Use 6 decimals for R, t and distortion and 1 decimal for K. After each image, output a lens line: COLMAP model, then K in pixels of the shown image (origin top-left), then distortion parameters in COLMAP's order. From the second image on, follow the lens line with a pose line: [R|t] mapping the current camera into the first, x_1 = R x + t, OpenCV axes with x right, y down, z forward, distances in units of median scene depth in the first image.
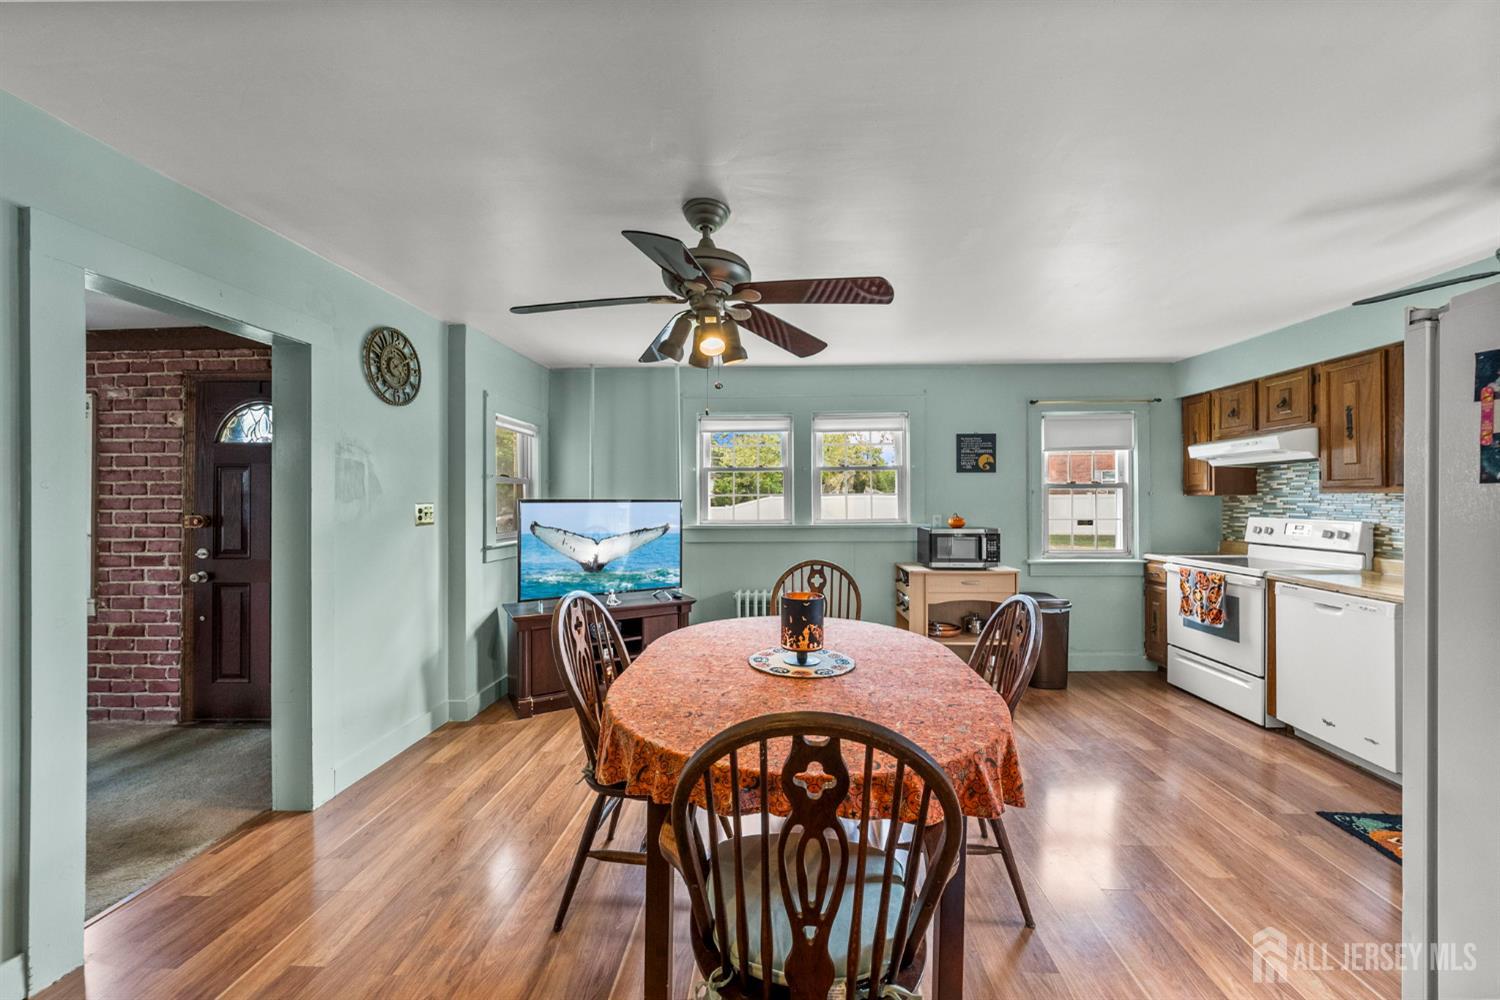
lens RADIAL K [[544.5, 0, 762.9], [0, 544.5, 501.9], [0, 0, 1]] dist [0.000352, 0.000047]
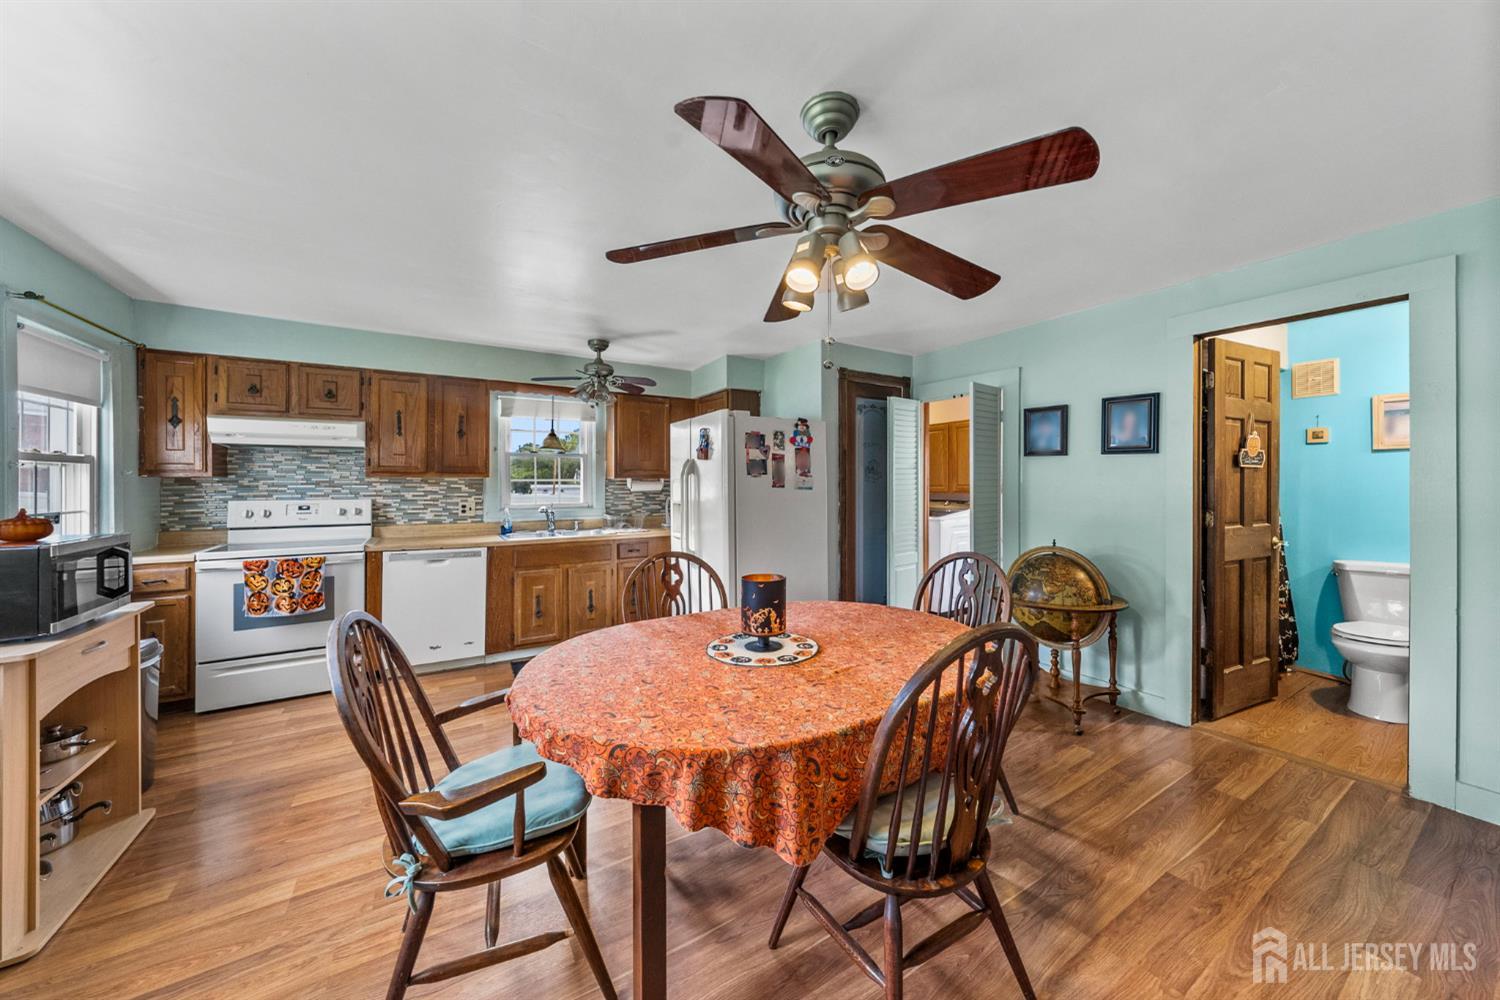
lens RADIAL K [[526.0, 0, 759.0], [0, 526.0, 478.2], [0, 0, 1]] dist [-0.000933, -0.000109]
pose [[-0.563194, 0.013581, 0.826213, -0.368855], [0.007252, 0.999908, -0.011493, 0.006328], [-0.826293, -0.000481, -0.563240, 0.808082]]
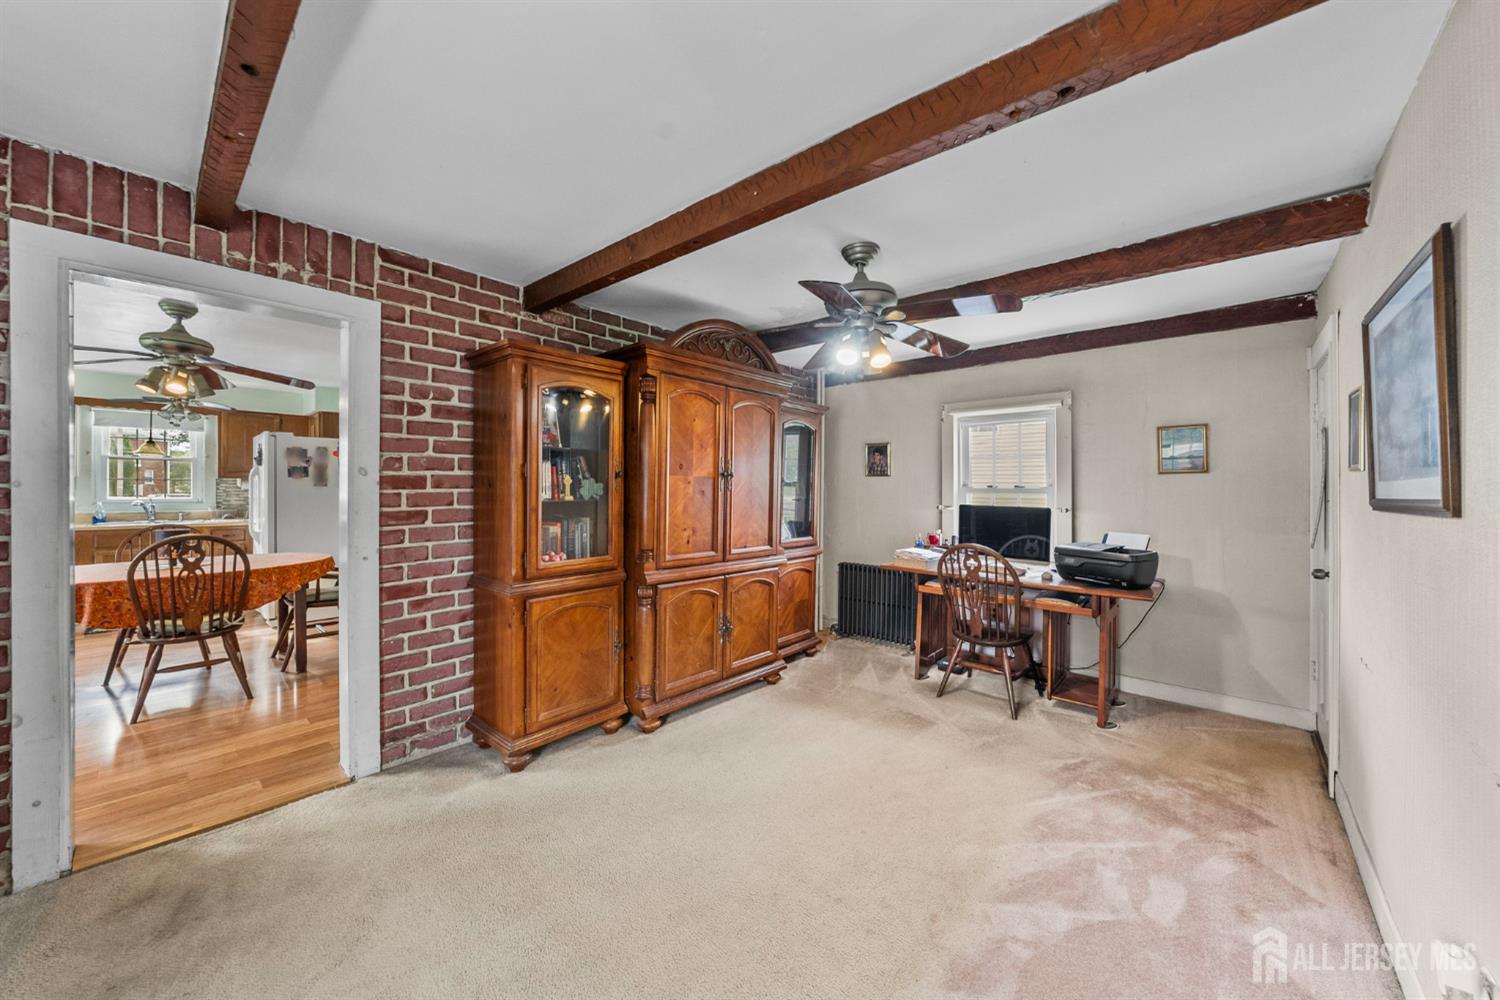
lens RADIAL K [[529.5, 0, 754.4], [0, 529.5, 493.5], [0, 0, 1]] dist [-0.000803, -0.000055]
pose [[-0.774179, -0.005234, 0.632945, -1.361152], [-0.000476, 0.999970, 0.007687, 0.020864], [-0.632967, 0.005650, -0.774158, 0.596313]]
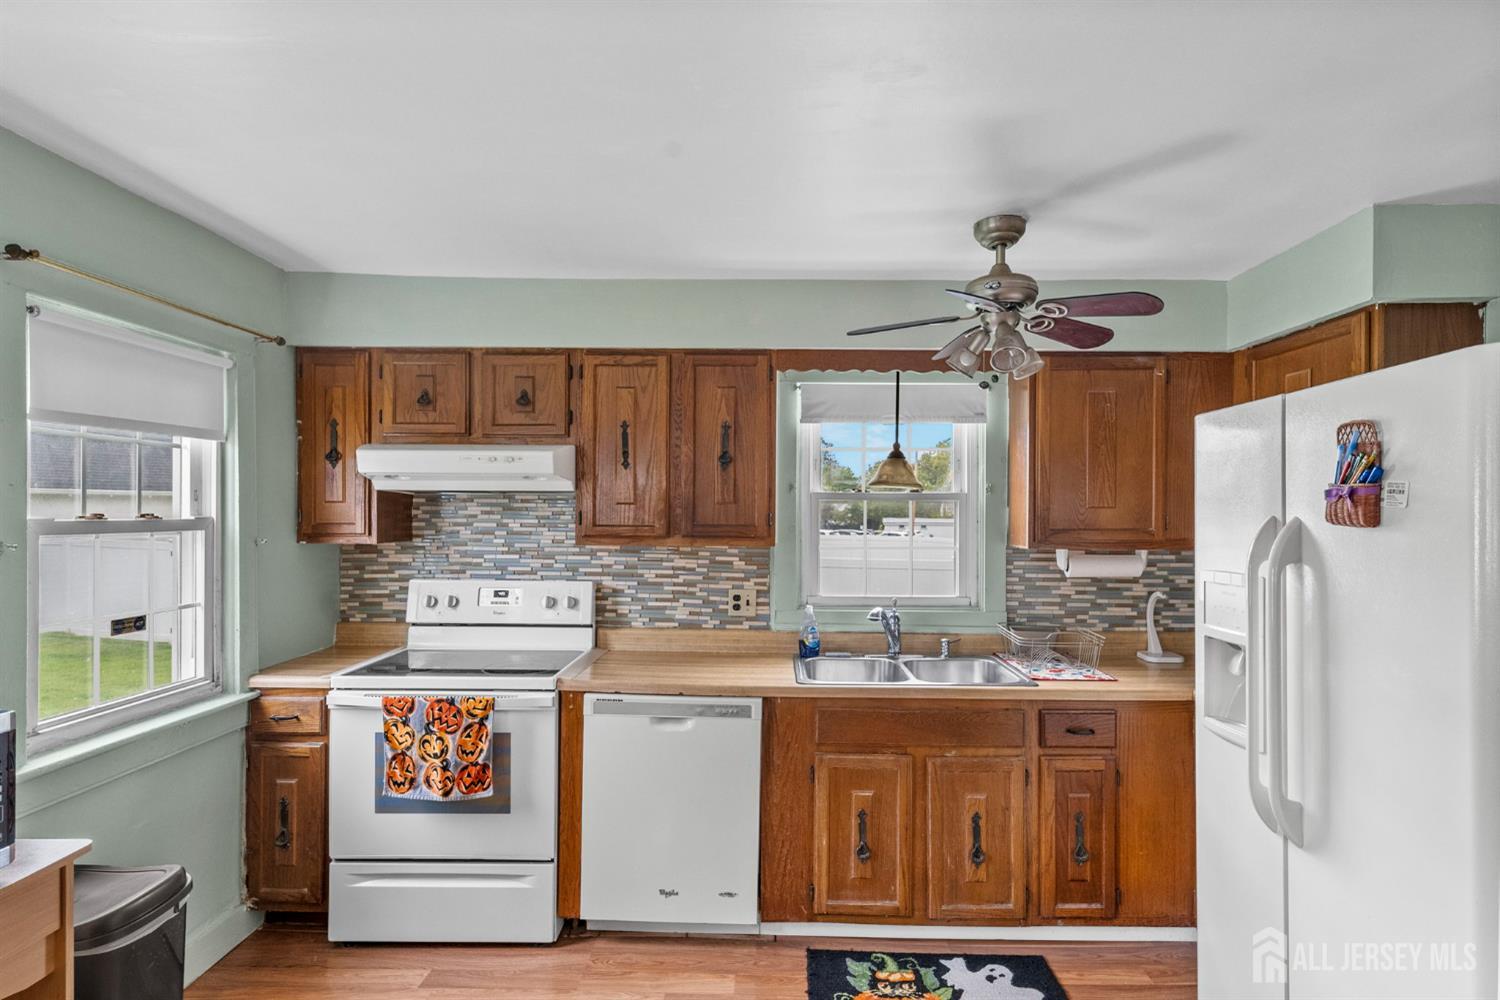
lens RADIAL K [[763.4, 0, 762.7], [0, 763.4, 514.9], [0, 0, 1]] dist [0.006954, 0.000380]
pose [[-0.029584, 0.003056, 0.999558, 0.070146], [-0.003844, 0.999988, -0.003171, -0.042790], [-0.999555, -0.003936, -0.029571, 0.689493]]
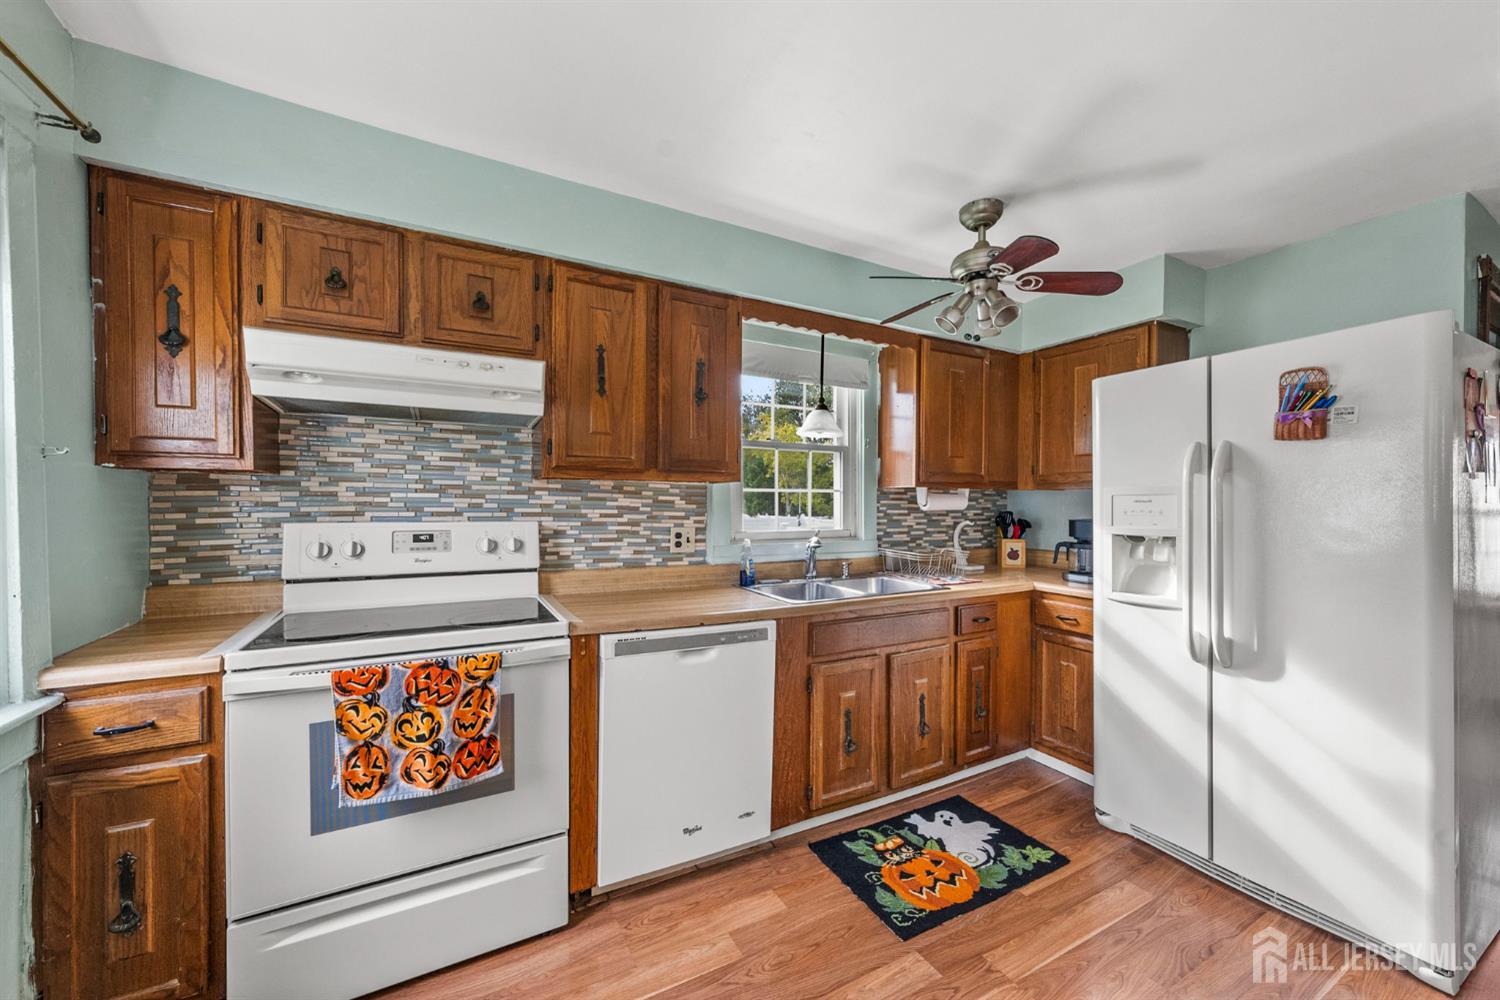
lens RADIAL K [[564.2, 0, 754.3], [0, 564.2, 509.5], [0, 0, 1]] dist [-0.002336, -0.000141]
pose [[-0.517527, -0.006043, 0.855646, 0.322207], [0.000248, 0.999974, 0.007212, 0.014109], [-0.855667, 0.003944, -0.517512, 0.967926]]
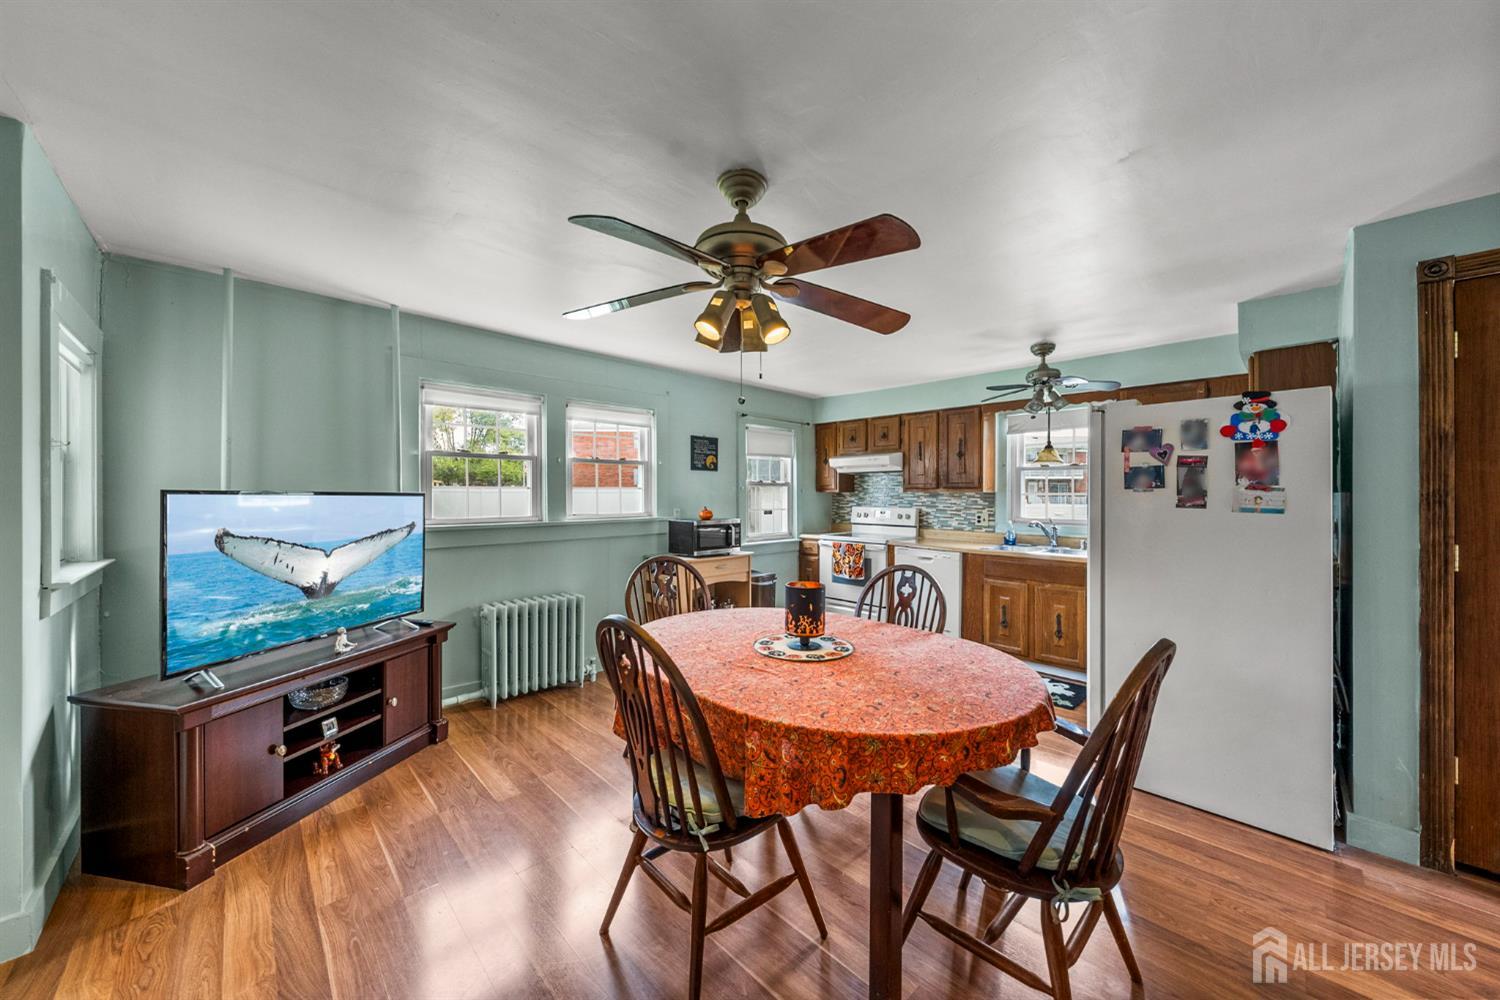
lens RADIAL K [[529.5, 0, 754.4], [0, 529.5, 493.5], [0, 0, 1]] dist [-0.000803, -0.000055]
pose [[0.688415, 0.007612, 0.725277, -0.403419], [-0.003934, 0.999969, -0.006761, 0.001802], [-0.725306, 0.001801, 0.688424, 0.184889]]
